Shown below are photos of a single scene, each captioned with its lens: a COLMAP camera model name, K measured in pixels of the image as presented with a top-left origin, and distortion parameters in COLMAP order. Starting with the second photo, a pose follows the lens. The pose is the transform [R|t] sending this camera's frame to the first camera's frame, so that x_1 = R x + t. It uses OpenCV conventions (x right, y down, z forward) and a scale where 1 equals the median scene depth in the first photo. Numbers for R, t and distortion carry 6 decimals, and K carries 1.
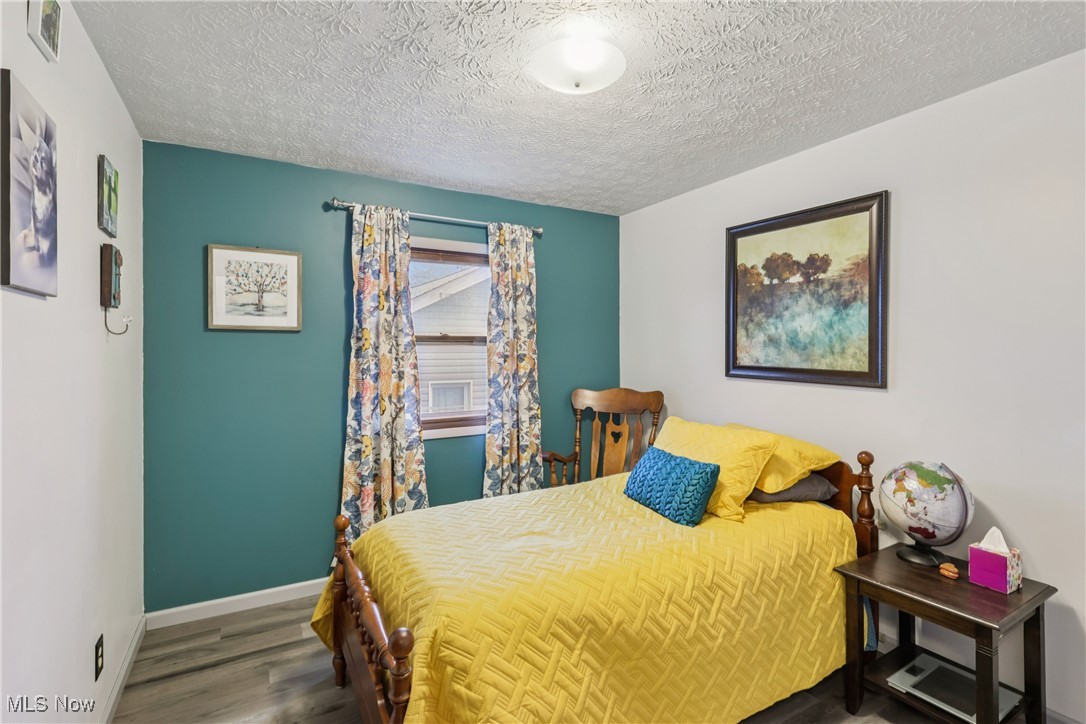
lens RADIAL K [[509.9, 0, 547.2], [0, 509.9, 353.3], [0, 0, 1]] dist [-0.000634, 0.000419]
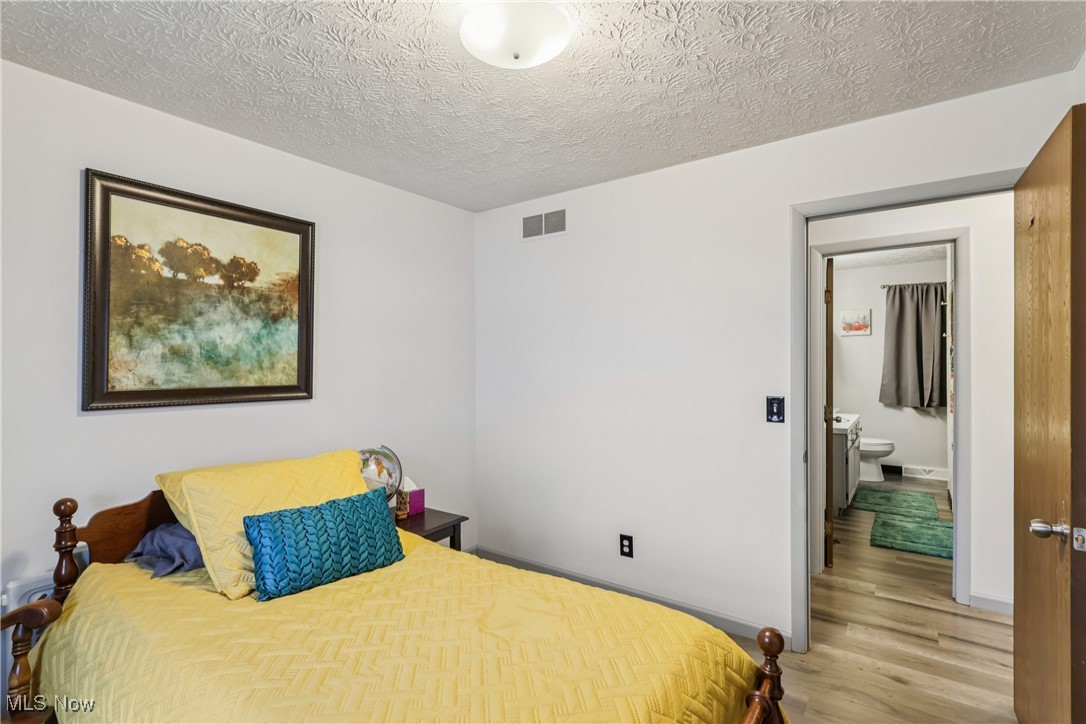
lens RADIAL K [[509.9, 0, 532.5], [0, 509.9, 366.6], [0, 0, 1]] dist [-0.000634, 0.000419]
pose [[-0.398264, -0.010712, 0.917208, -0.463000], [0.013565, 0.999754, 0.017566, -0.012066], [-0.917171, 0.019438, -0.398020, 0.824721]]
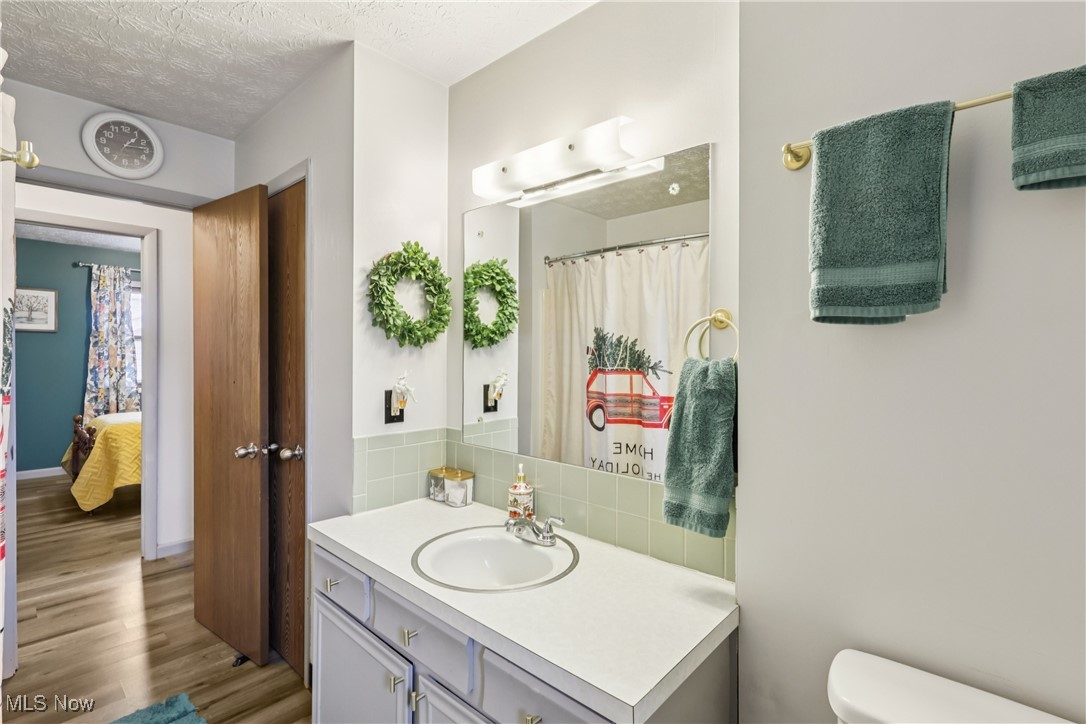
lens RADIAL K [[509.9, 0, 543.3], [0, 509.9, 356.5], [0, 0, 1]] dist [-0.000634, 0.000419]
pose [[0.953351, 0.012639, 0.301601, 0.635894], [-0.015014, 0.999872, 0.005558, 0.008679], [-0.301492, -0.009827, 0.953418, -1.283216]]
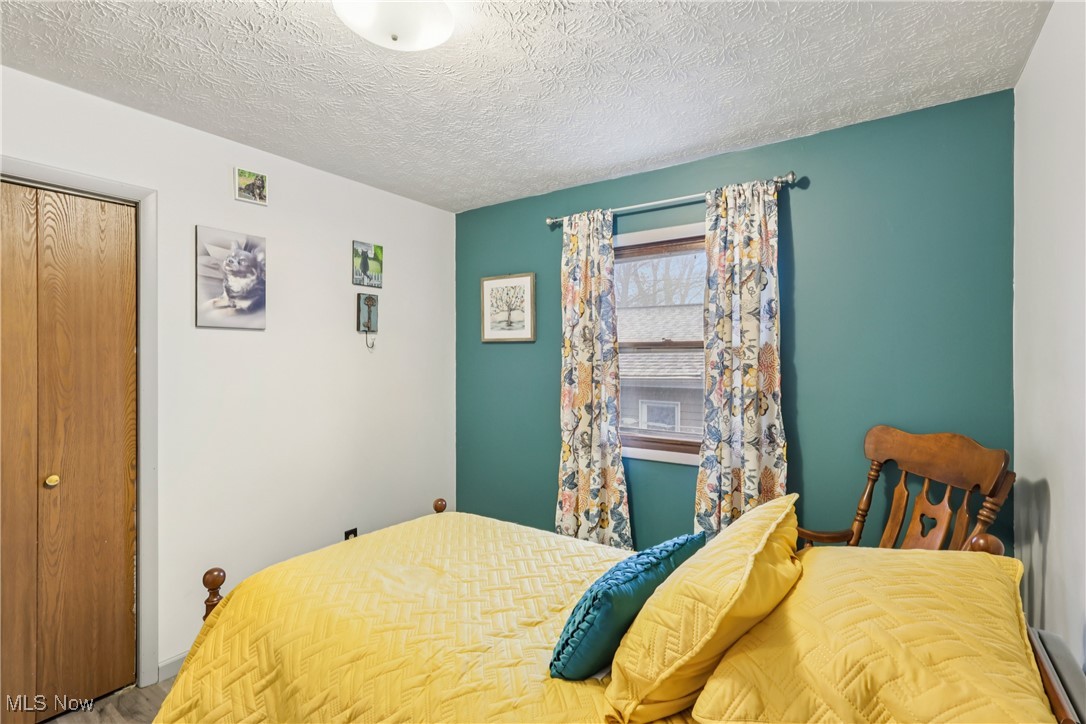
lens RADIAL K [[509.9, 0, 549.0], [0, 509.9, 363.1], [0, 0, 1]] dist [-0.000634, 0.000419]
pose [[0.422911, 0.011037, -0.906104, 0.555107], [-0.008301, 0.999931, 0.008305, -0.004584], [0.906133, 0.004009, 0.422974, 0.534279]]
